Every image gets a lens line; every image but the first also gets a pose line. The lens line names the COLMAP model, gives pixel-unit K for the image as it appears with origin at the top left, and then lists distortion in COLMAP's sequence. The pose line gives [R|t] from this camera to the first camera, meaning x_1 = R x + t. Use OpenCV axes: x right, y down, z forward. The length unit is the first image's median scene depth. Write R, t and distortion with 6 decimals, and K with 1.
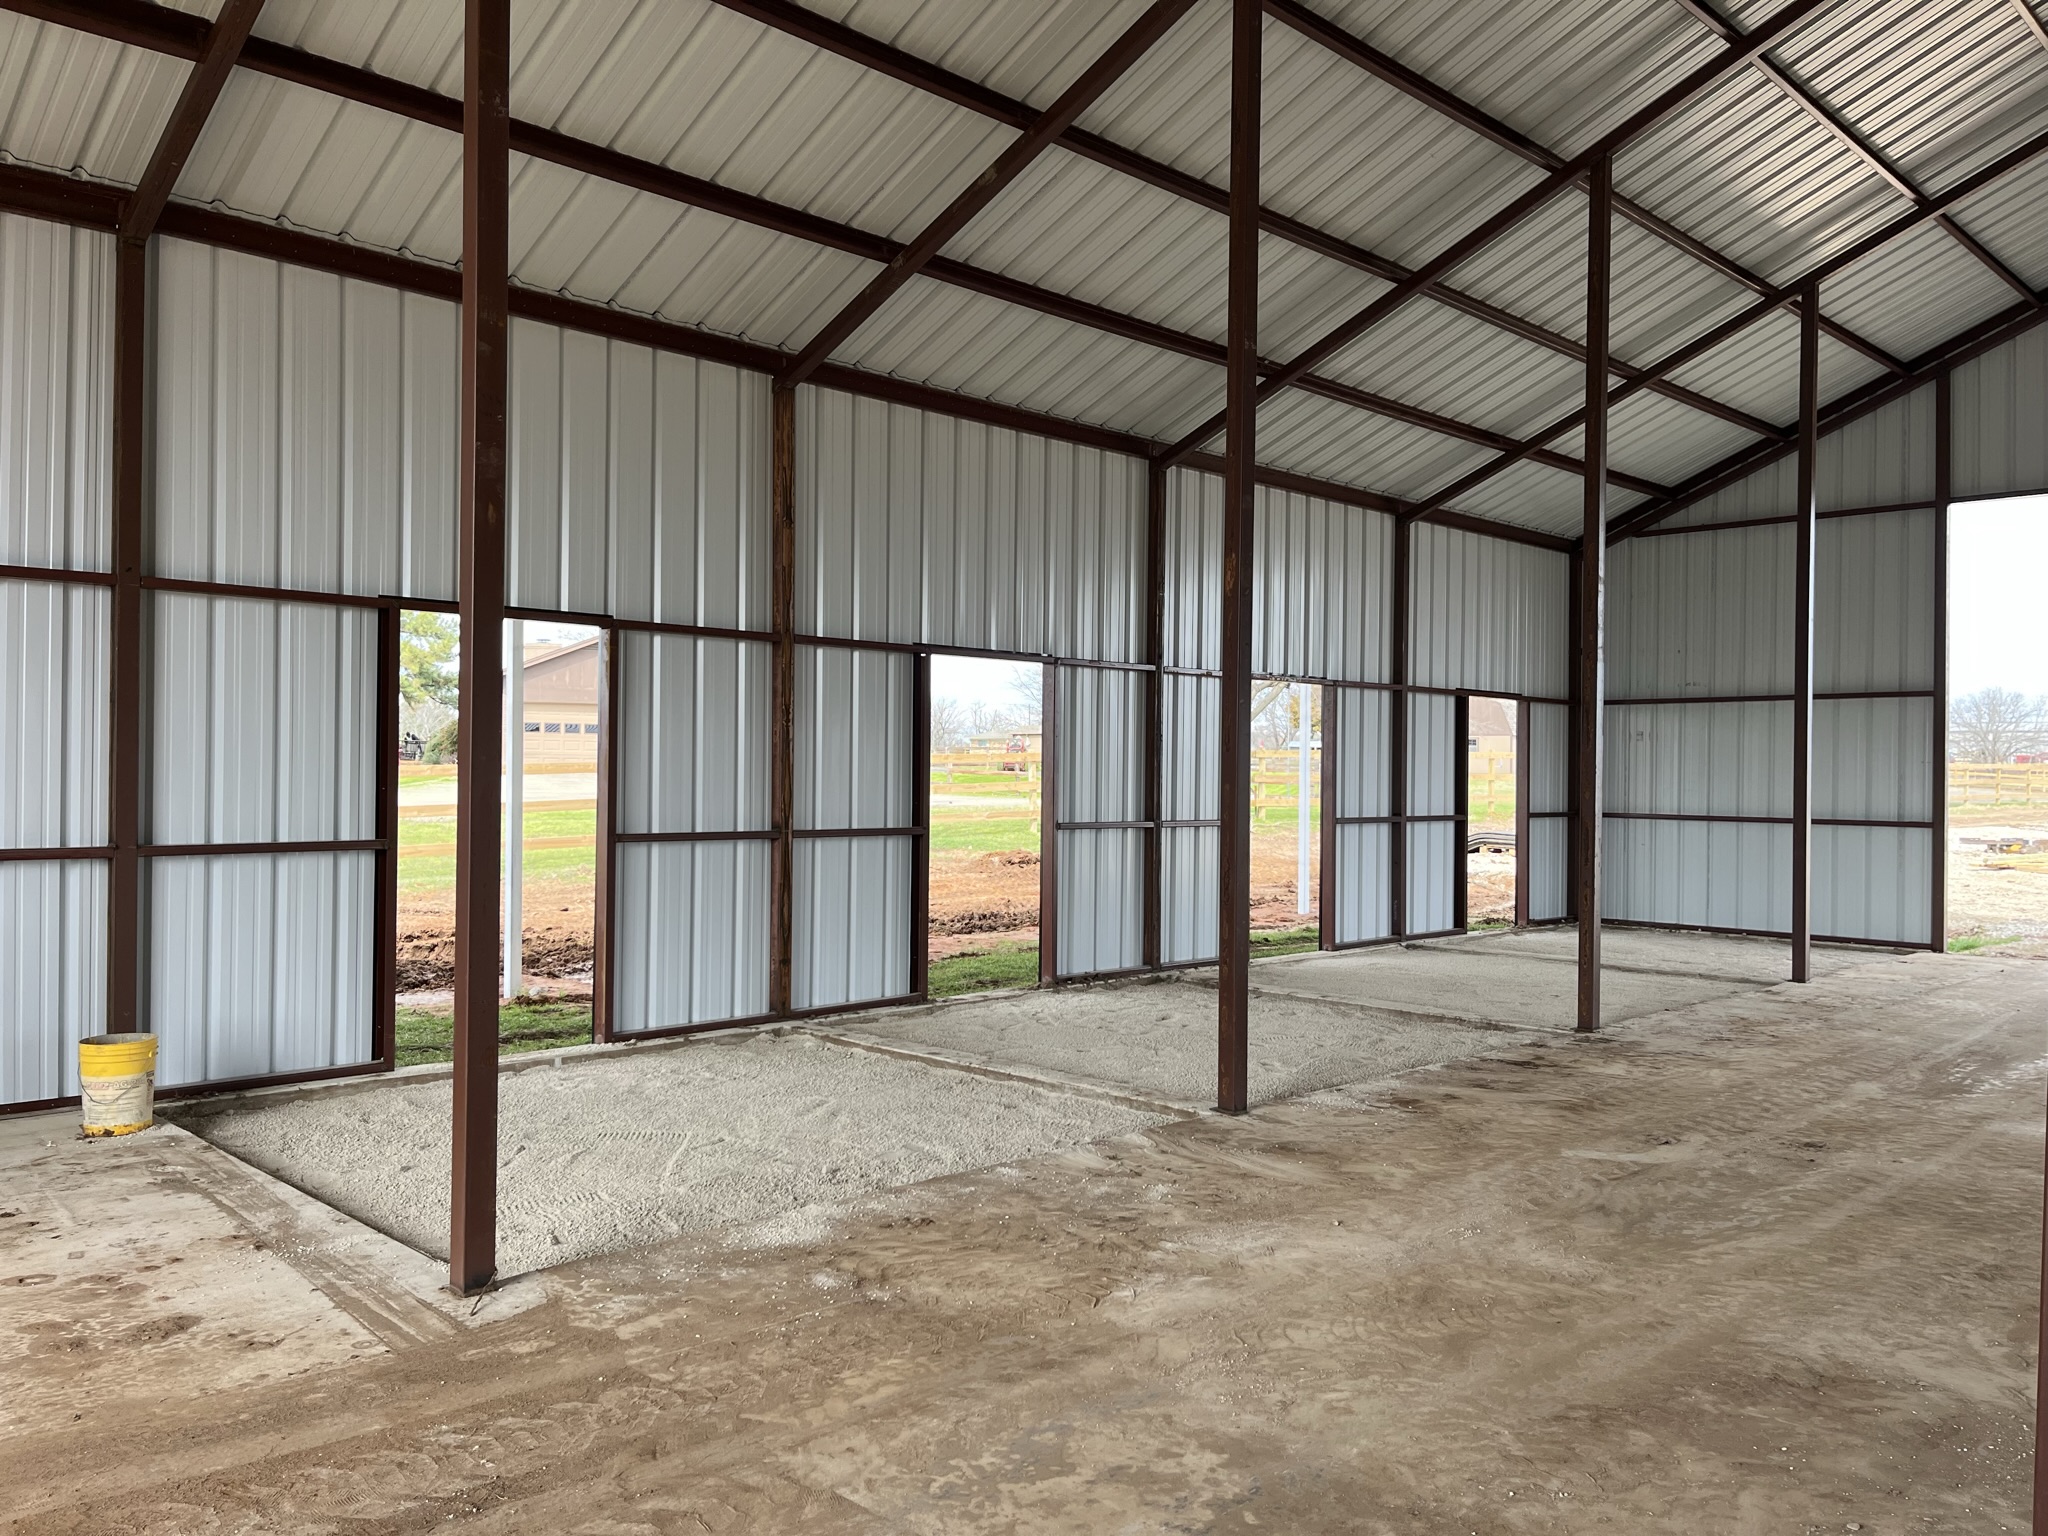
lens RADIAL K [[1553.1, 0, 1015.0], [0, 1553.1, 766.3], [0, 0, 1]] dist [0.052679, -0.000277]
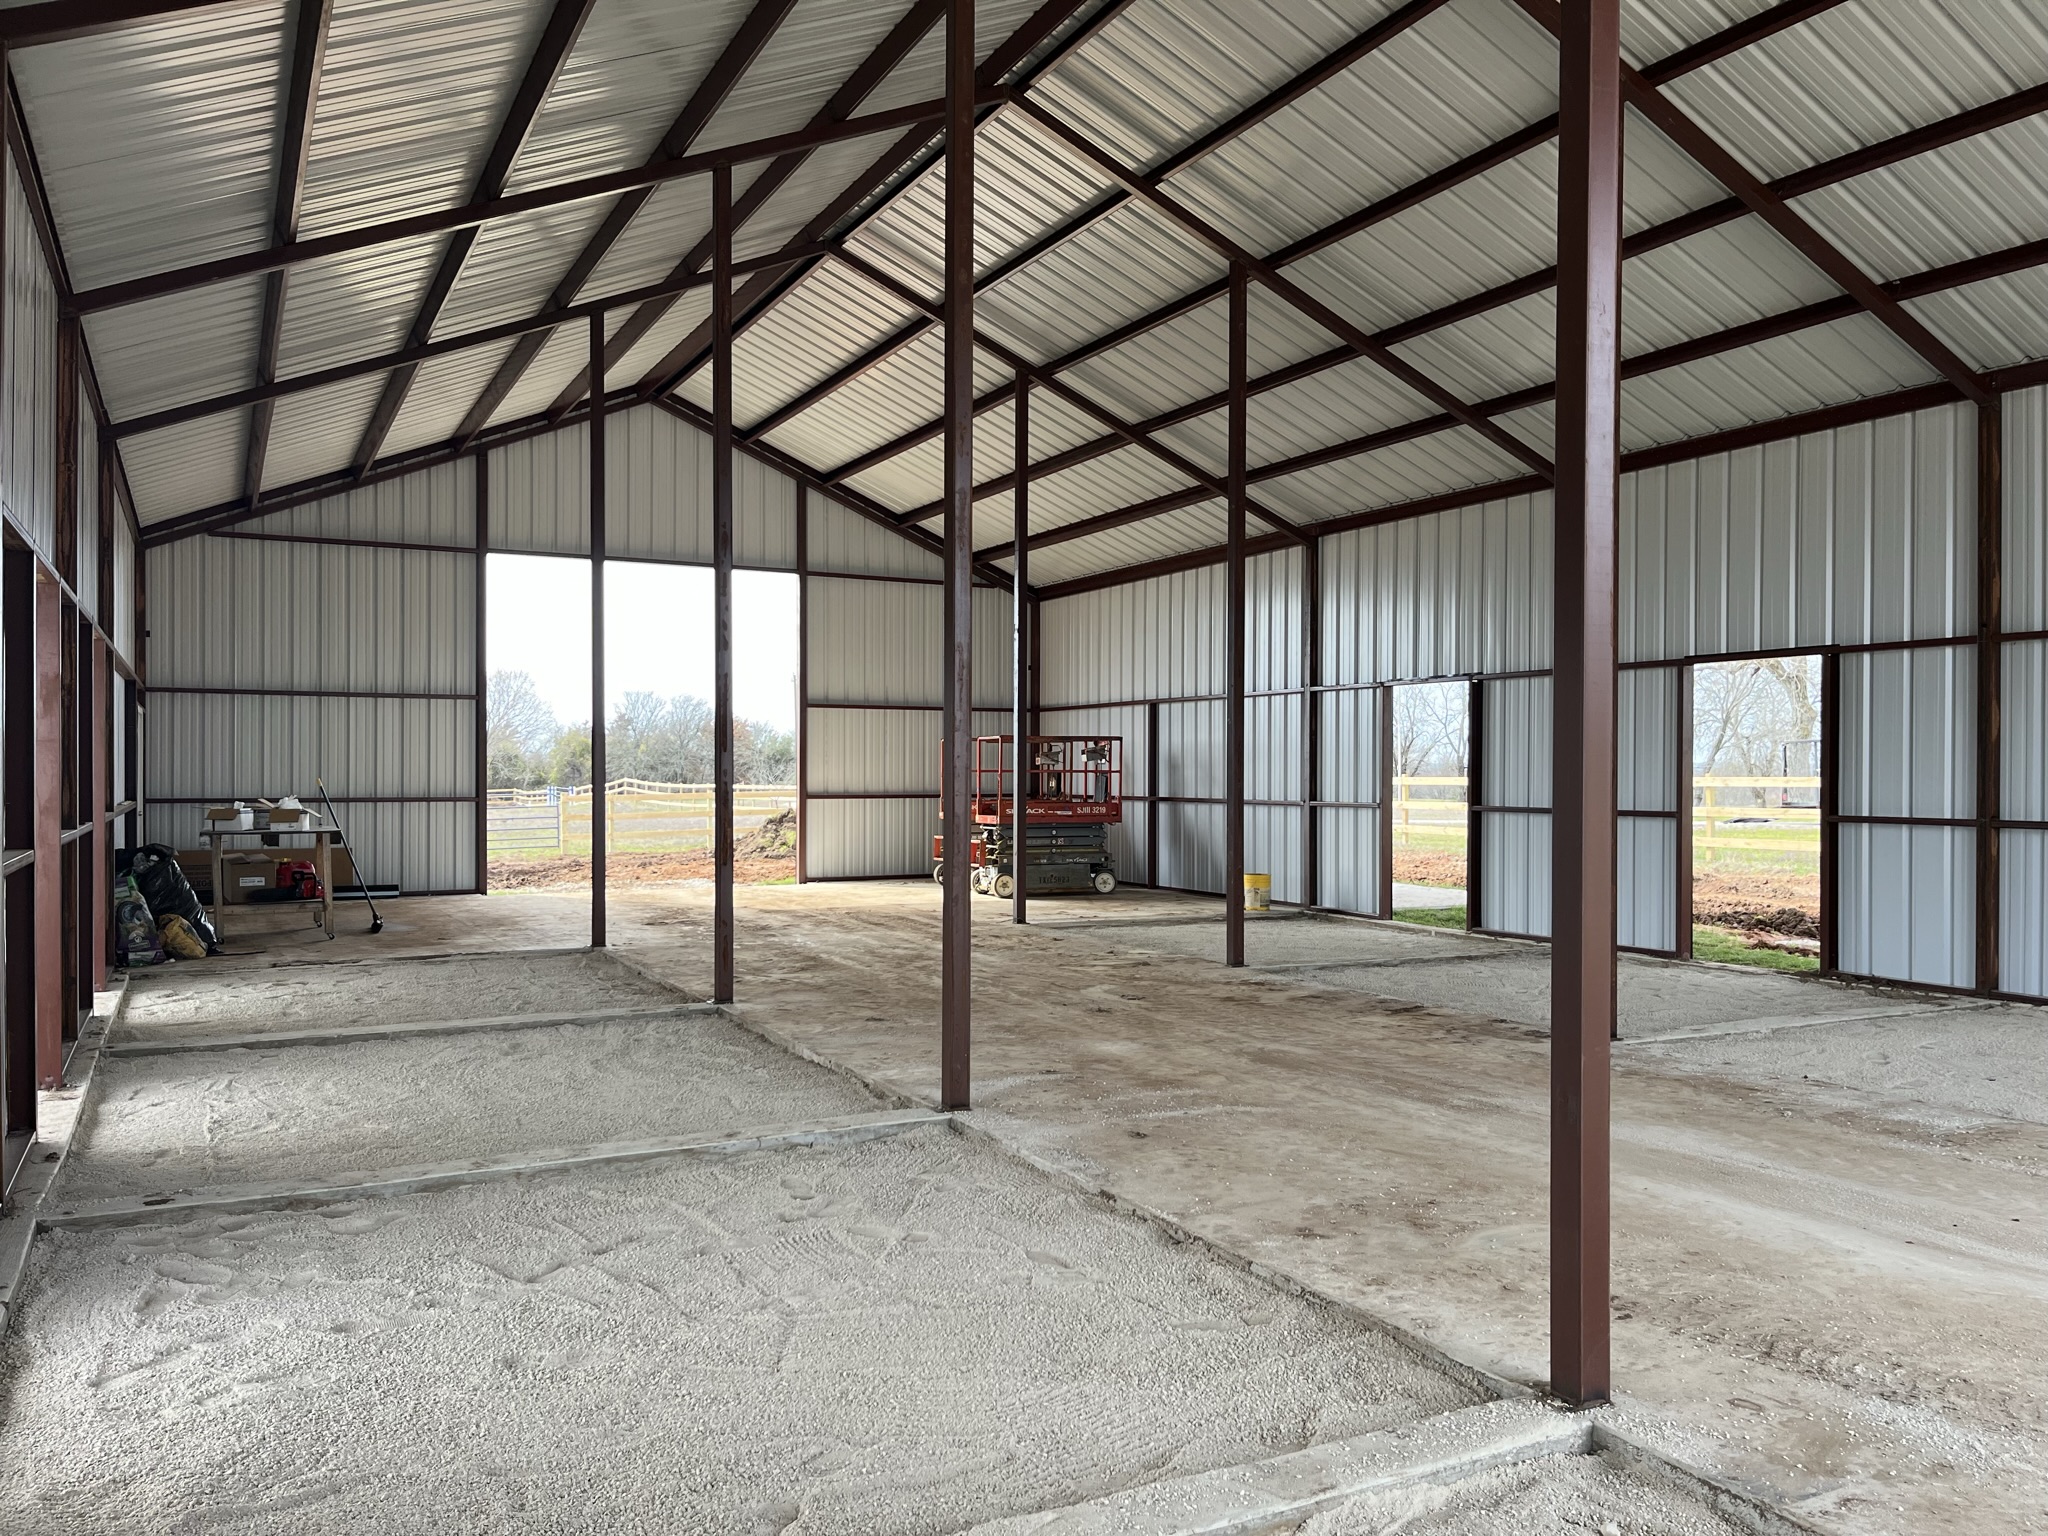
lens RADIAL K [[1553.1, 0, 1015.0], [0, 1553.1, 766.3], [0, 0, 1]] dist [0.052679, -0.000277]
pose [[-0.289680, -0.028656, -0.956695, 1.312857], [-0.014531, 0.999568, -0.025540, 0.040885], [0.957013, 0.006504, -0.289971, 0.988929]]
